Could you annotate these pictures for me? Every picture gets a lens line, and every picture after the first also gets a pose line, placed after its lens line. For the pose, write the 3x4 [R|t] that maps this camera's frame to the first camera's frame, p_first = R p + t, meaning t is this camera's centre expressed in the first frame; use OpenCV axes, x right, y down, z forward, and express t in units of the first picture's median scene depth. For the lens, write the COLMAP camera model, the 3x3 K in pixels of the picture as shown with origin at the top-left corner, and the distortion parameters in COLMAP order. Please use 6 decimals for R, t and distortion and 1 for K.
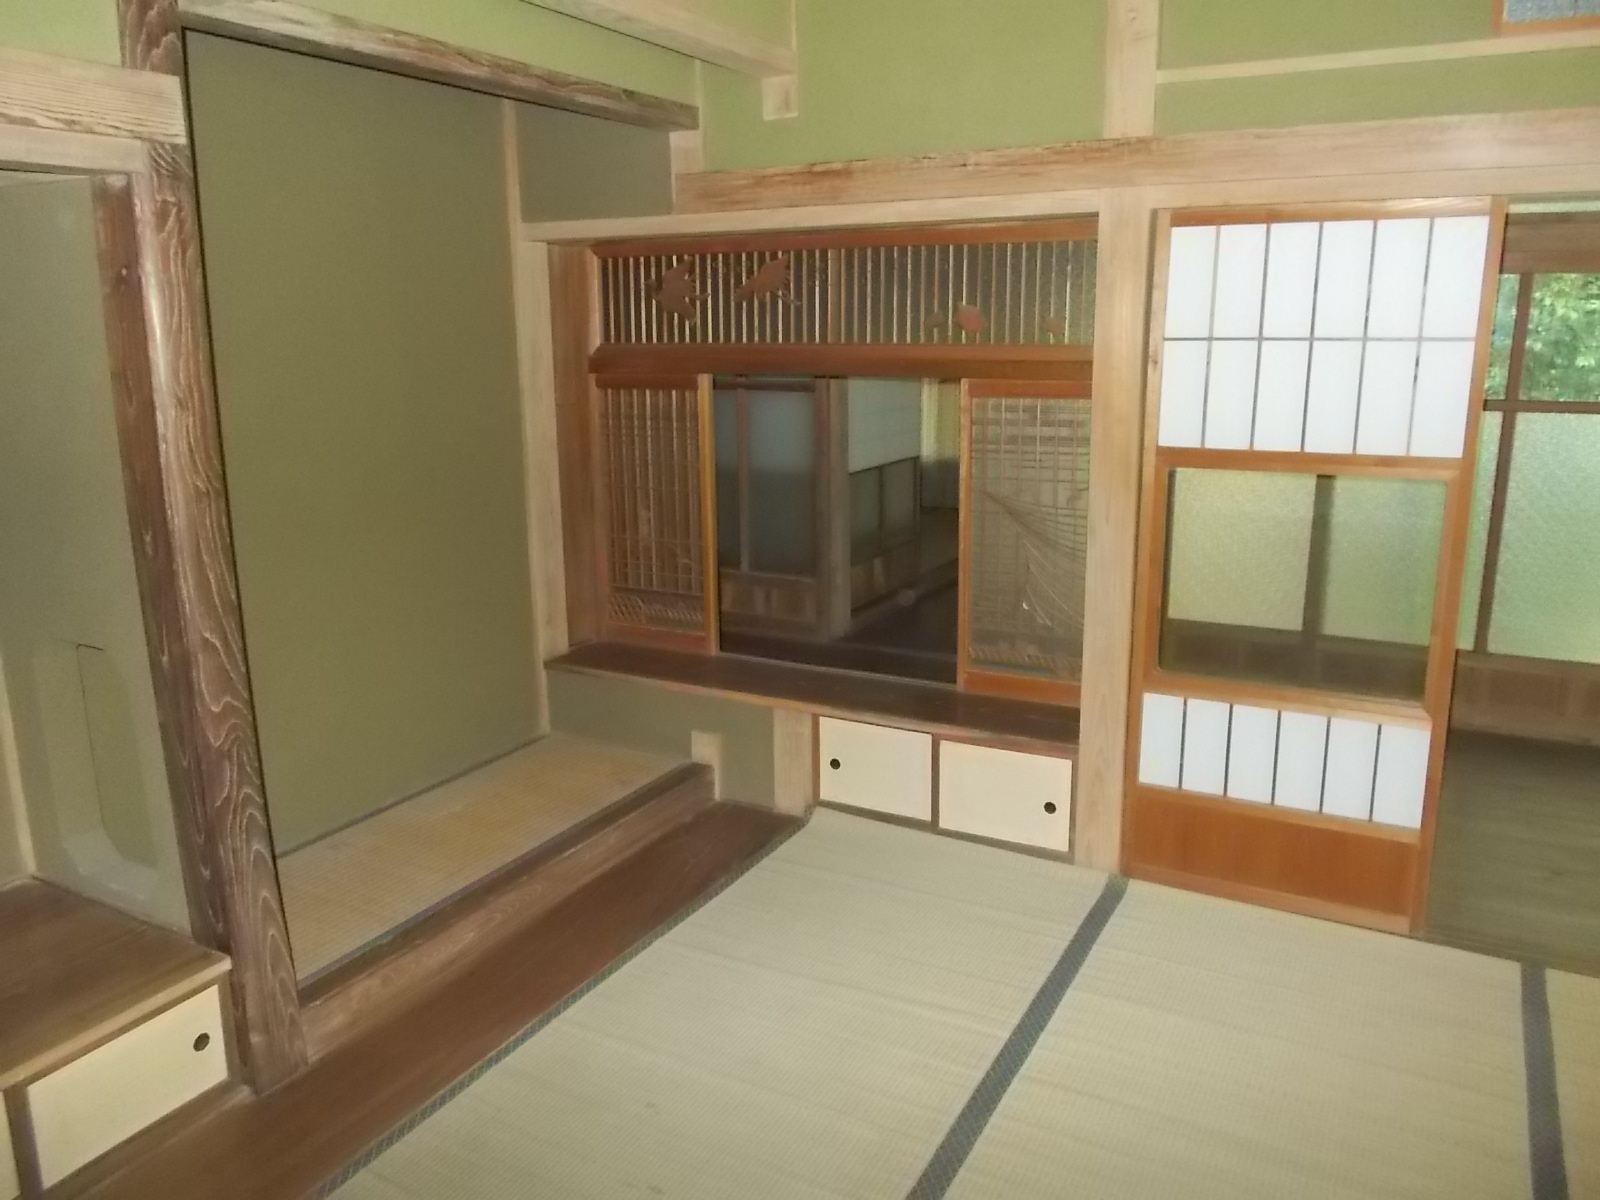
lens RADIAL K [[1204.0, 0, 794.7], [0, 1204.0, 599.0], [0, 0, 1]] dist [-0.018104, 0.017678]
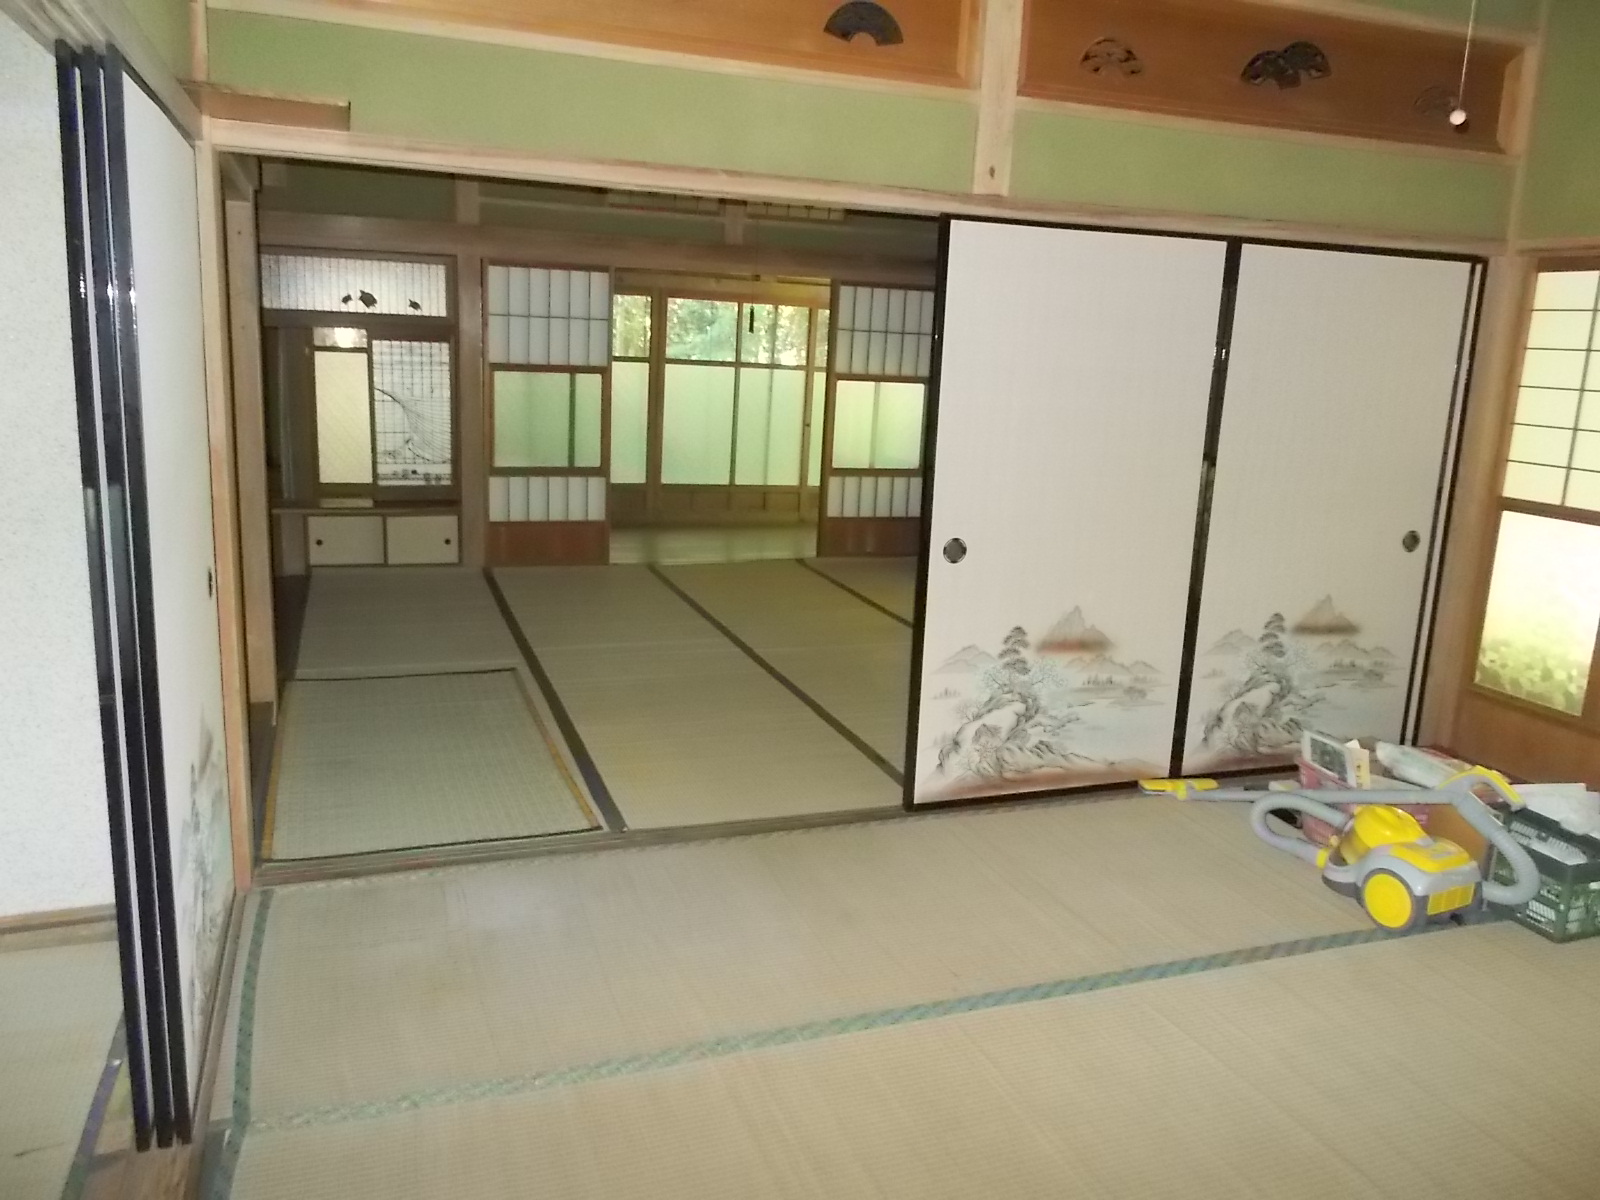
lens RADIAL K [[1204.0, 0, 799.9], [0, 1204.0, 598.0], [0, 0, 1]] dist [-0.018104, 0.017678]
pose [[0.643073, -0.122593, 0.755928, -1.024664], [0.125775, 0.990607, 0.053654, 0.249664], [-0.755405, 0.060573, 0.652452, -0.833850]]
